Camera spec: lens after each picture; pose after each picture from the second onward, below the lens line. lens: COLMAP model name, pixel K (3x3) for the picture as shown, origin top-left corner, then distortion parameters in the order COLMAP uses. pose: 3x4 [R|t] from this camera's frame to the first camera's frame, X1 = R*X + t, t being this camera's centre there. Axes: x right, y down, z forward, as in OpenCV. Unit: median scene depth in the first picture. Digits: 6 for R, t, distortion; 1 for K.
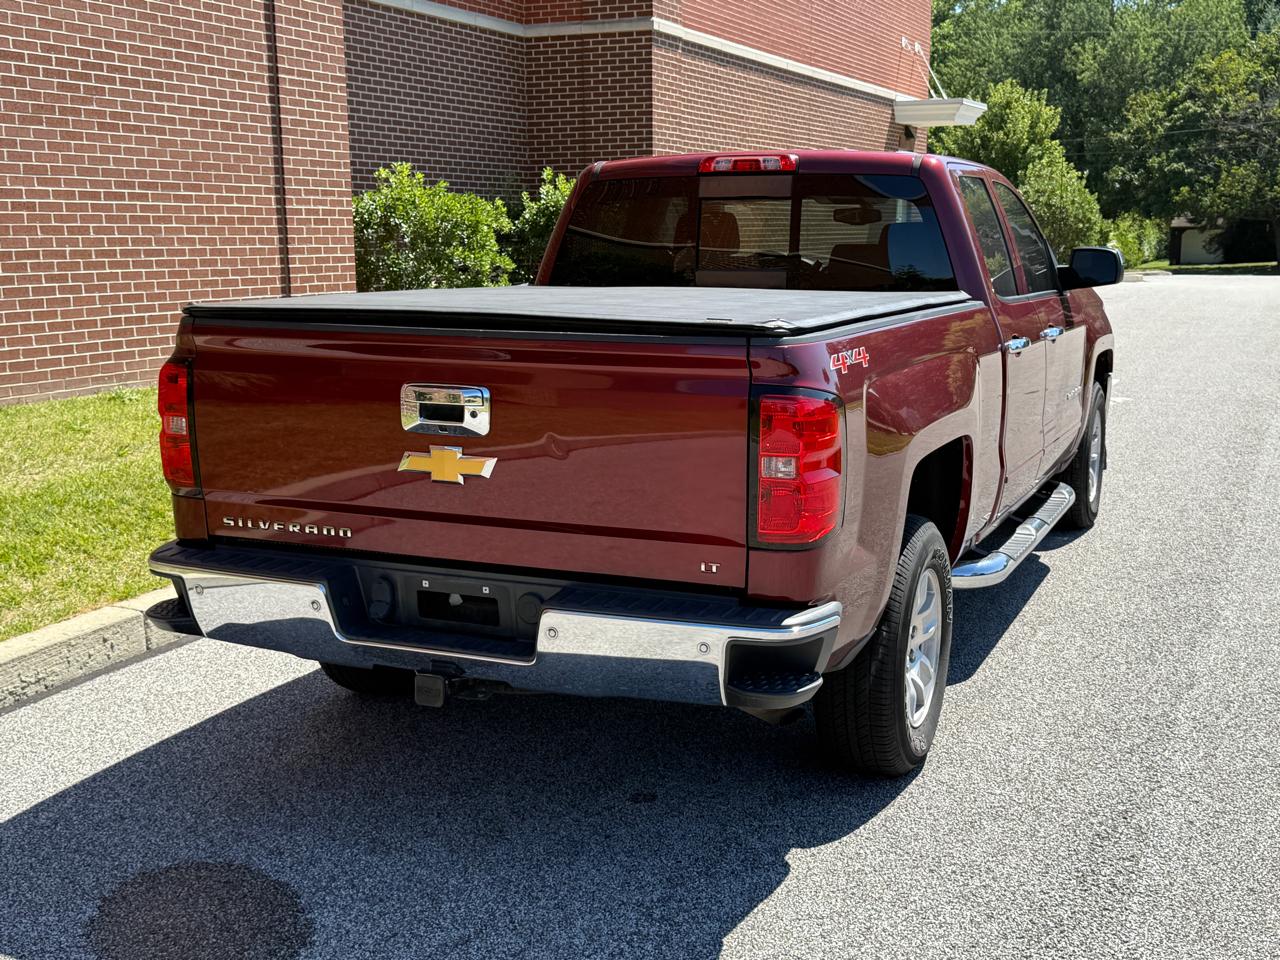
lens RADIAL K [[1513.5, 0, 640.0], [0, 1513.5, 480.0], [0, 0, 1]] dist [0.211451, -0.503525]
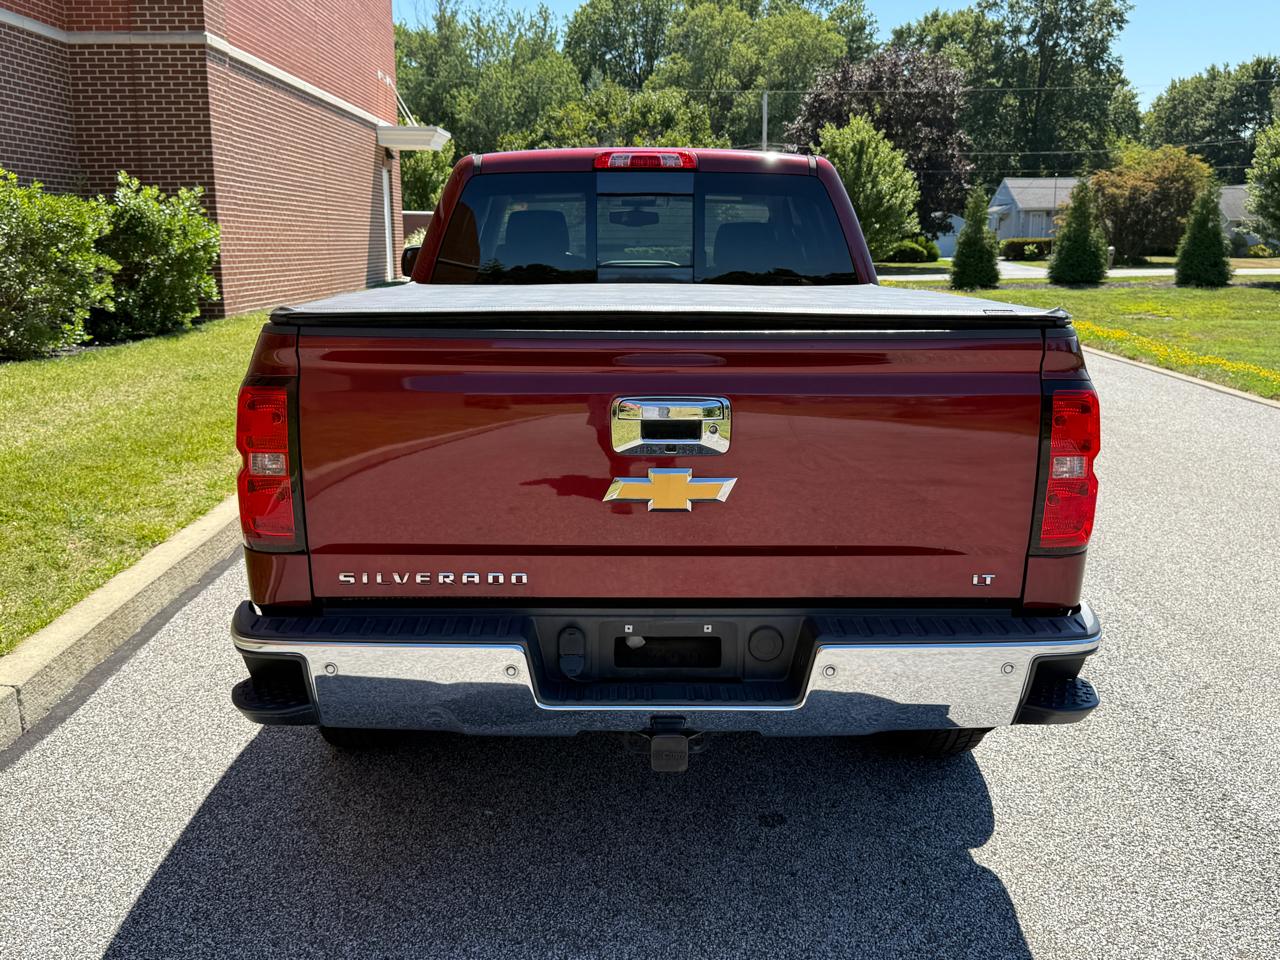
lens RADIAL K [[1258.8, 0, 640.0], [0, 1258.8, 480.0], [0, 0, 1]] dist [0.092429, -0.181691]
pose [[0.909900, -0.074975, 0.407997, -0.098900], [0.064970, 0.997150, 0.038347, -0.010047], [-0.409709, -0.008384, 0.912178, 0.082220]]
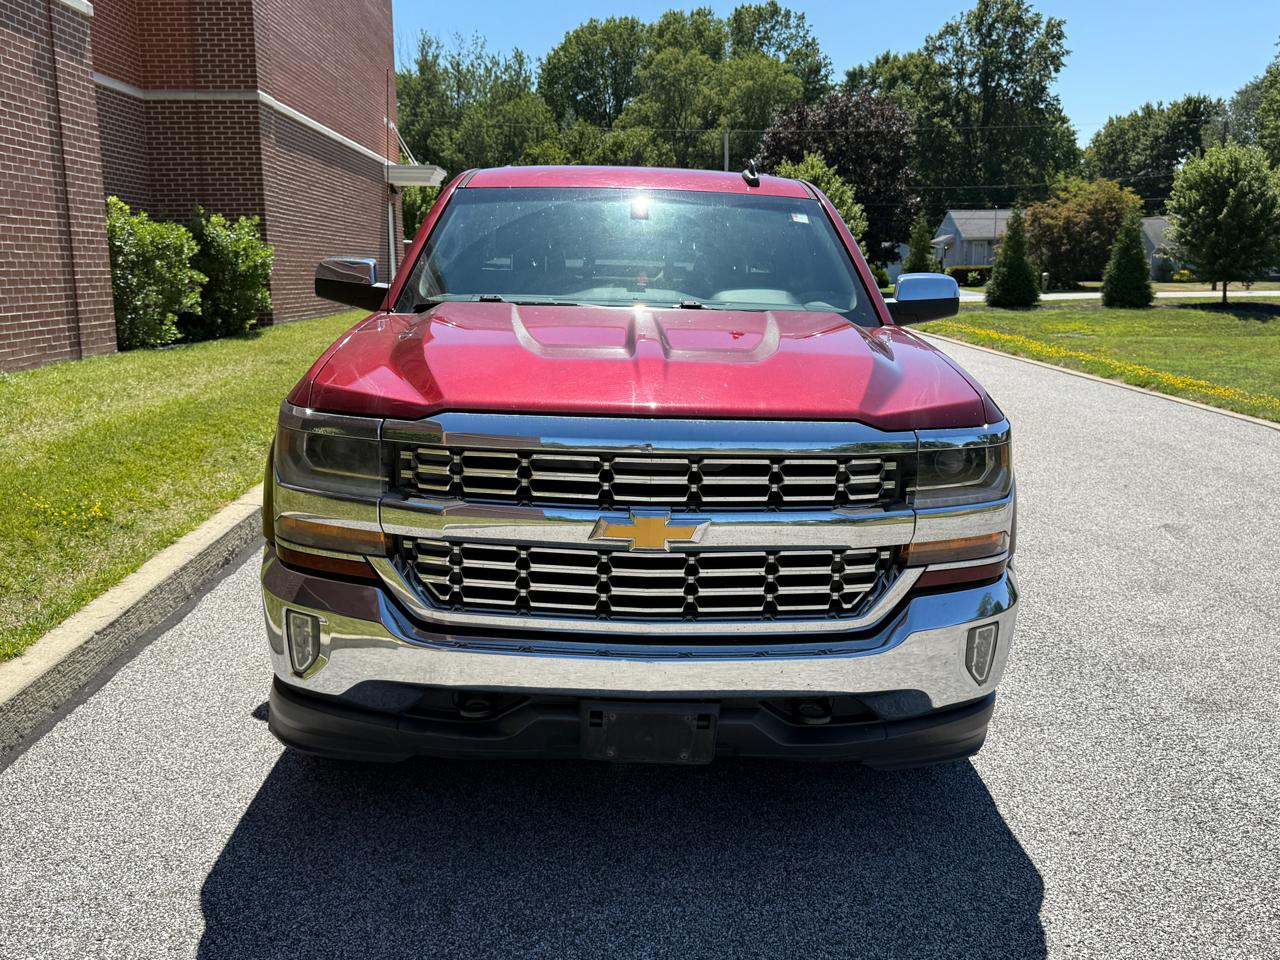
lens RADIAL K [[1202.3, 0, 647.1], [0, 1202.3, 480.0], [0, 0, 1]] dist [0.140677, -0.305274]
pose [[0.897272, -0.076468, 0.434805, -0.167276], [0.073110, 0.997024, 0.024473, 0.021131], [-0.435382, 0.009830, 0.900192, -0.053381]]
